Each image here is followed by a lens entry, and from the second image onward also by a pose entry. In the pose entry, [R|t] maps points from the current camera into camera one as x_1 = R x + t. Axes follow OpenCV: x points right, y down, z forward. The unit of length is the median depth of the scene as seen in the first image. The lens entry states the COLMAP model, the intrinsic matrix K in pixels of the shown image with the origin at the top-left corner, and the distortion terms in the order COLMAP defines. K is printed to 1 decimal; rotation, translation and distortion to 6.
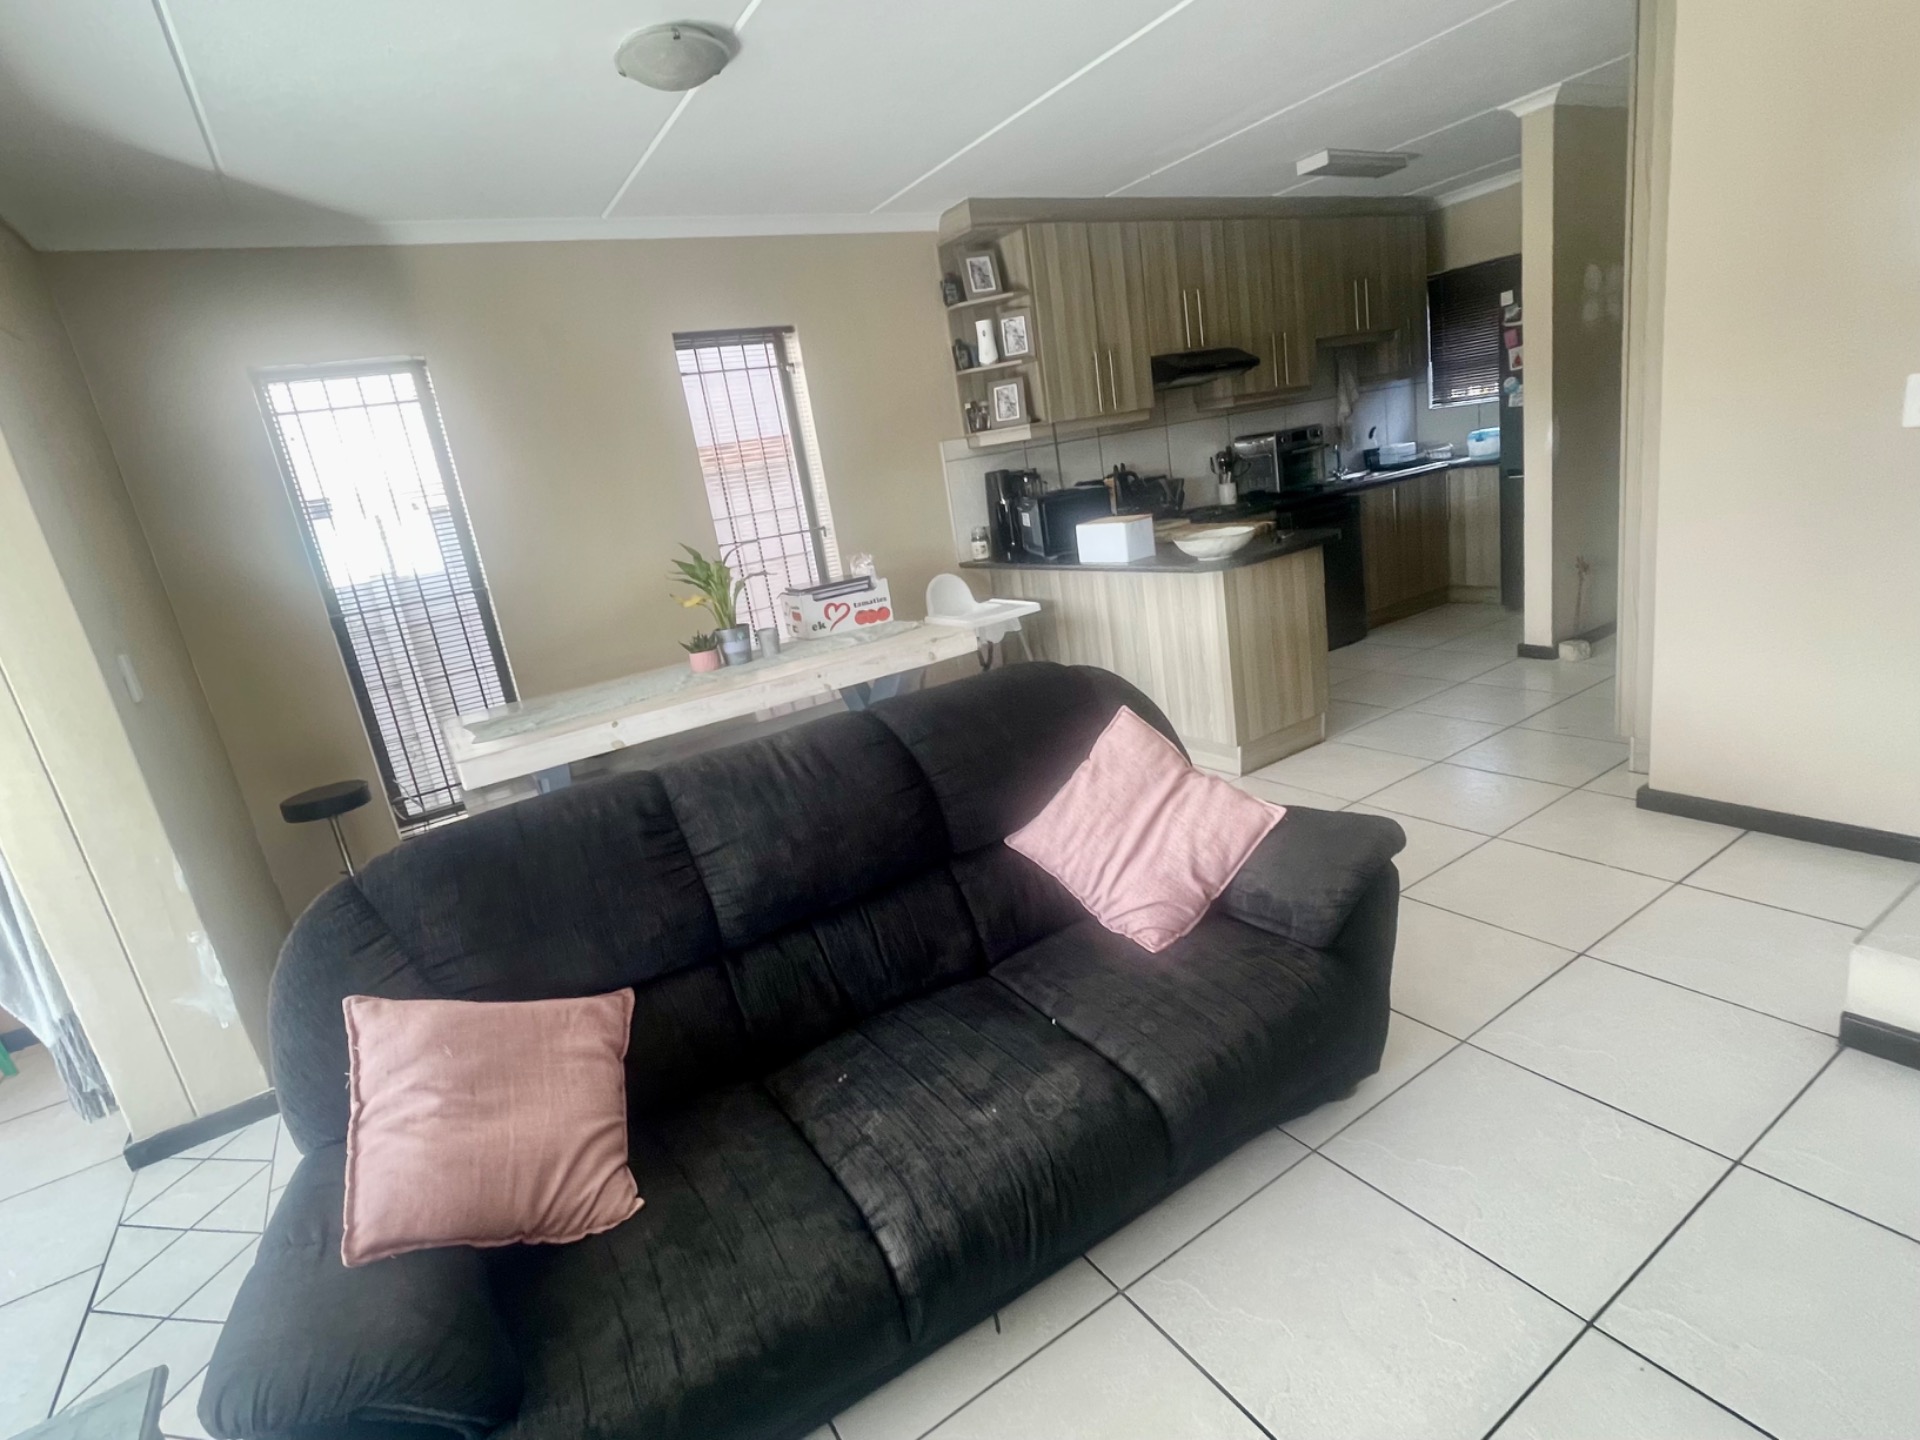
lens RADIAL K [[952.7, 0, 960.2], [0, 952.7, 719.9], [0, 0, 1]] dist [-0.004715, -0.003237]
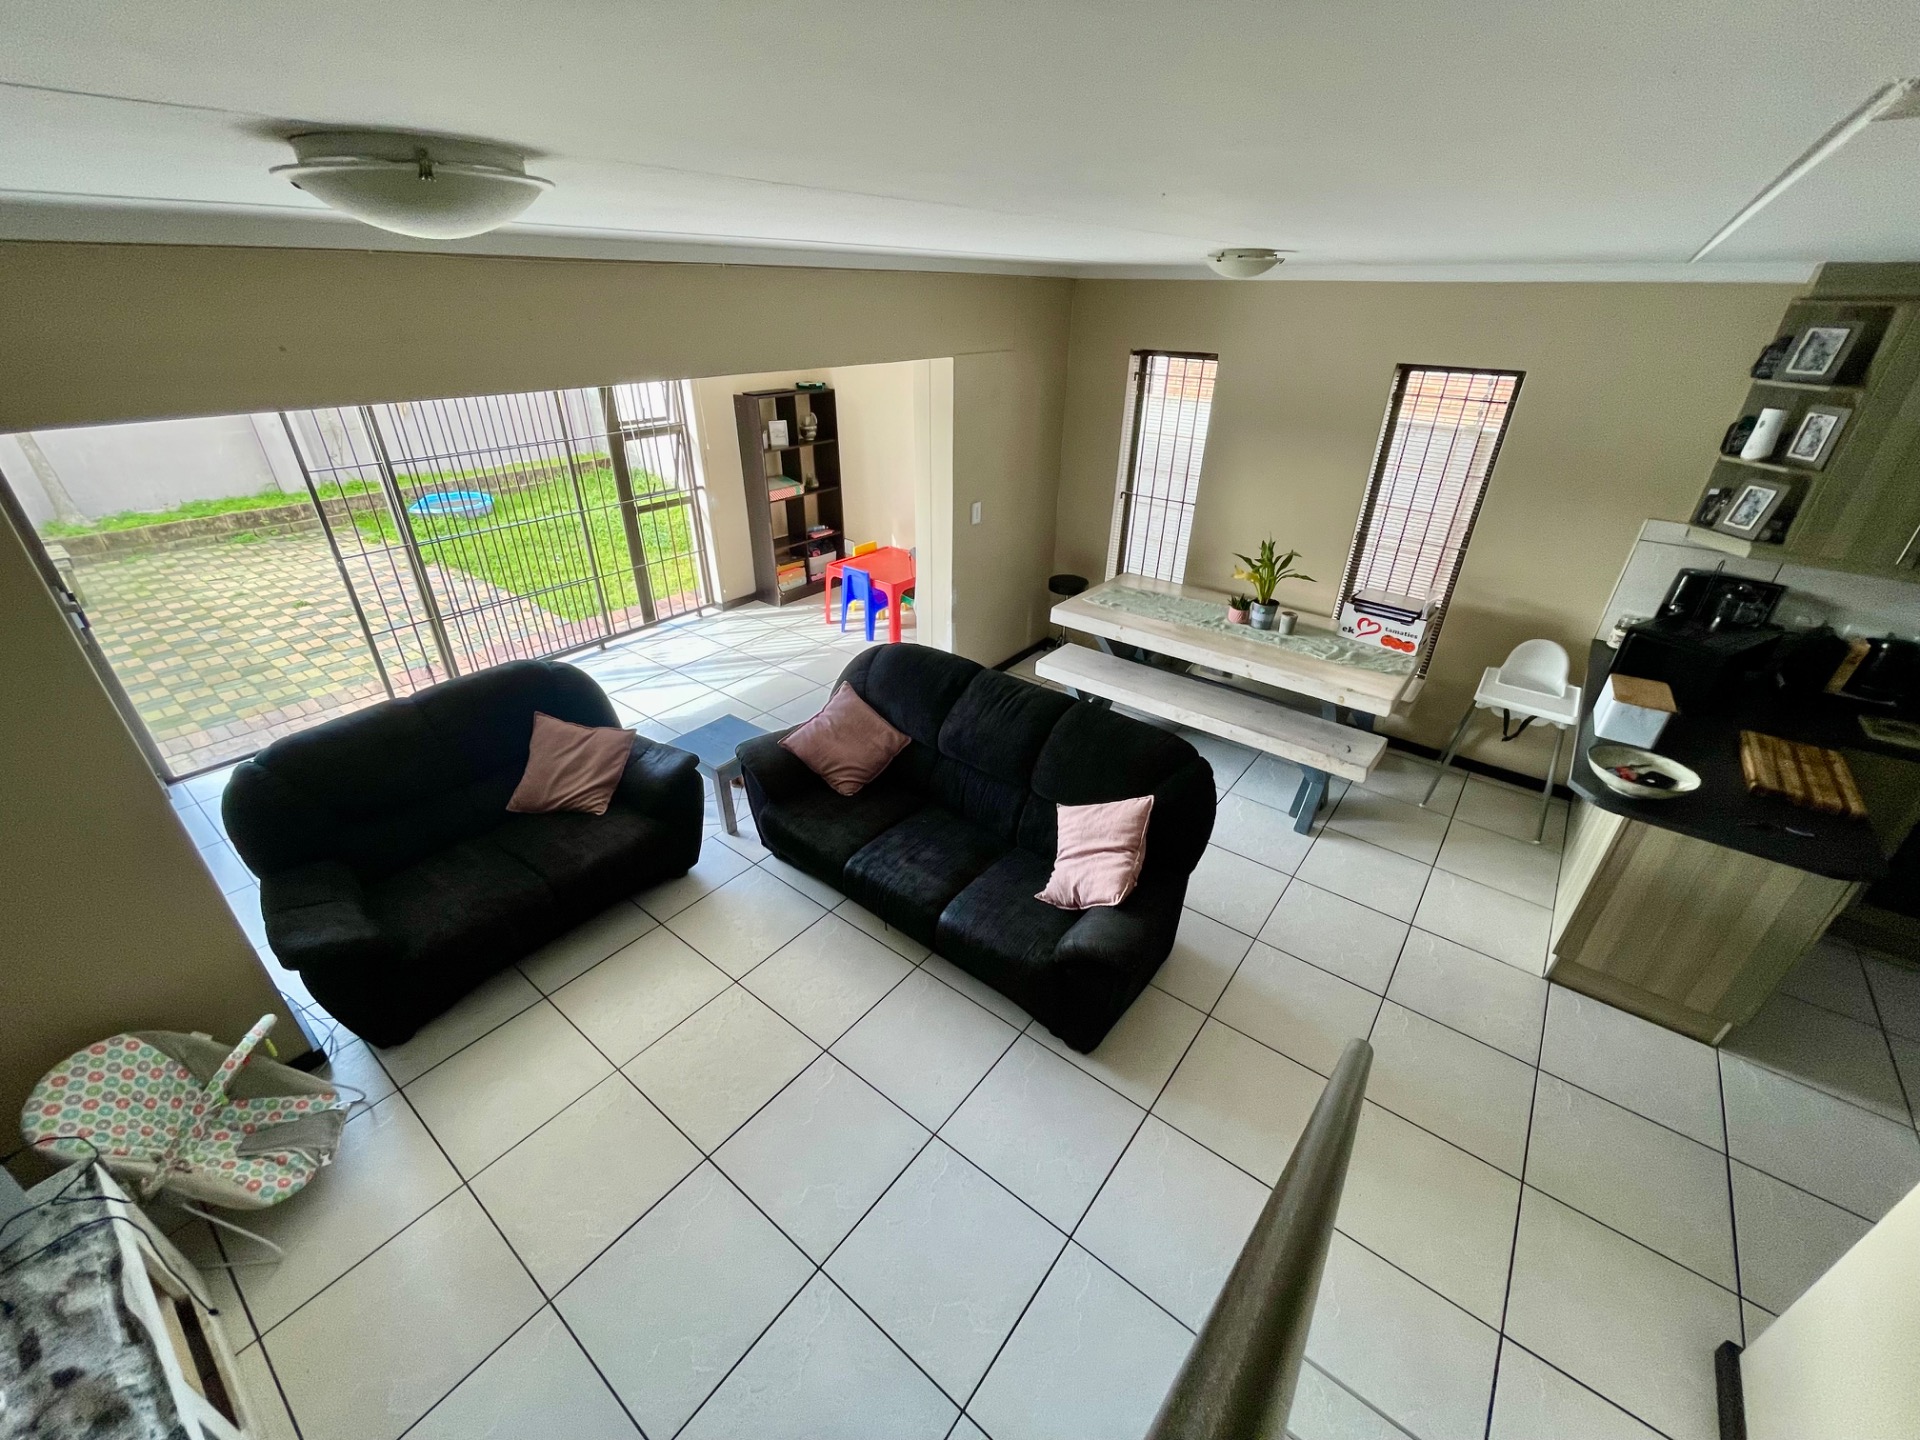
lens RADIAL K [[773.7, 0, 949.4], [0, 773.7, 717.7], [0, 0, 1]] dist [-0.002607, 0.002212]
pose [[0.328330, 0.589902, -0.737710, 0.493205], [-0.308243, 0.805164, 0.506652, -0.352032], [0.892852, 0.061045, 0.446193, 0.067030]]
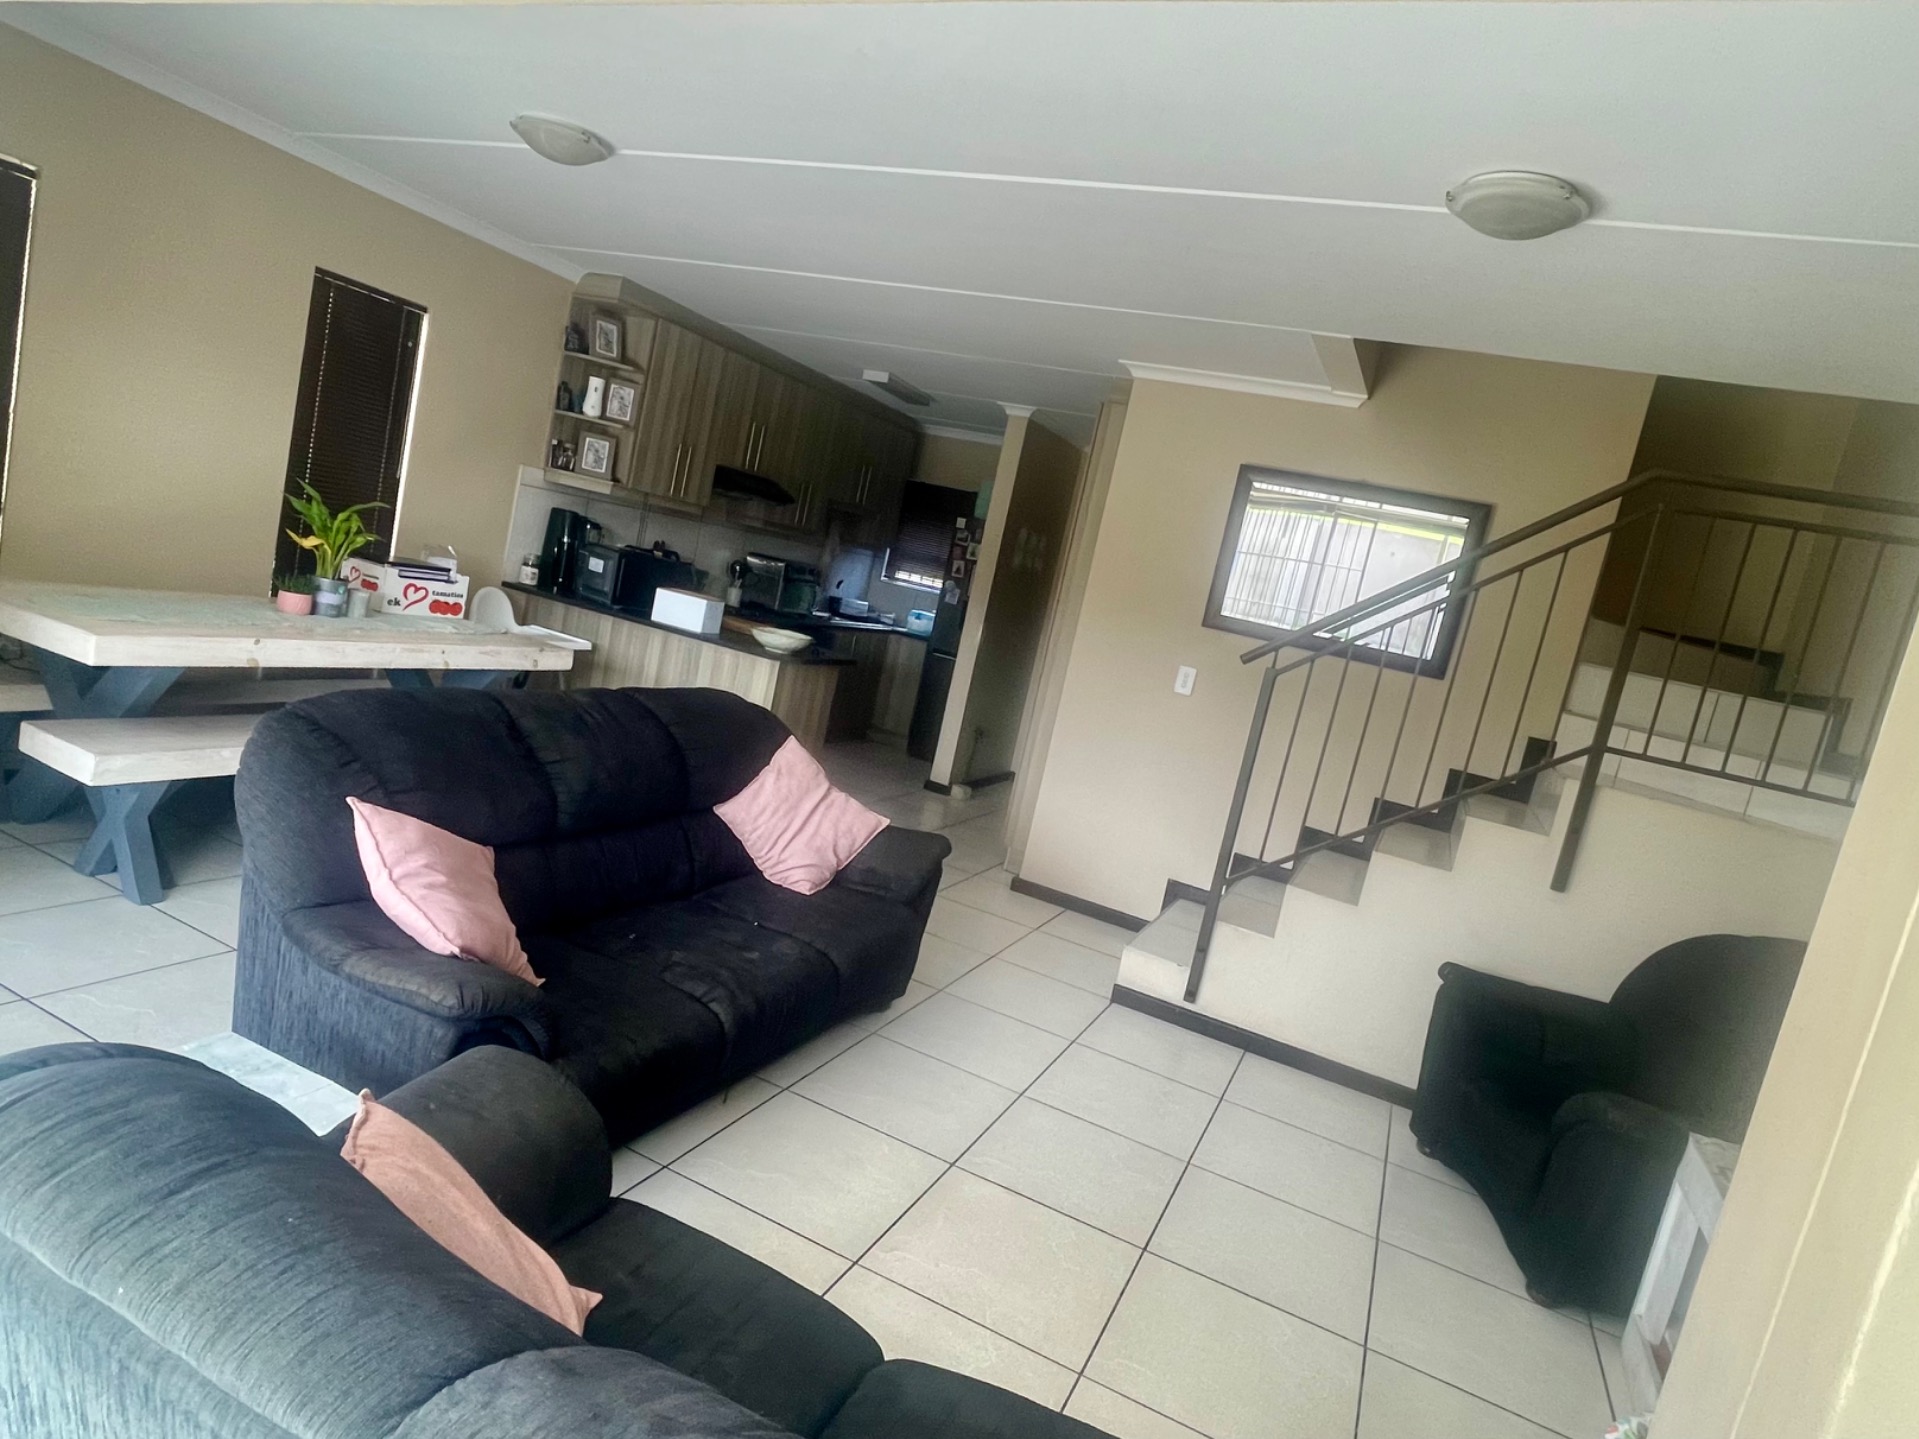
lens RADIAL K [[1098.3, 0, 959.2], [0, 1098.3, 722.3], [0, 0, 1]] dist [-0.000611, -0.006115]
pose [[0.768437, 0.247032, 0.590322, -0.329324], [-0.180844, 0.968714, -0.169969, 0.106632], [-0.613841, 0.023855, 0.789069, -0.248310]]
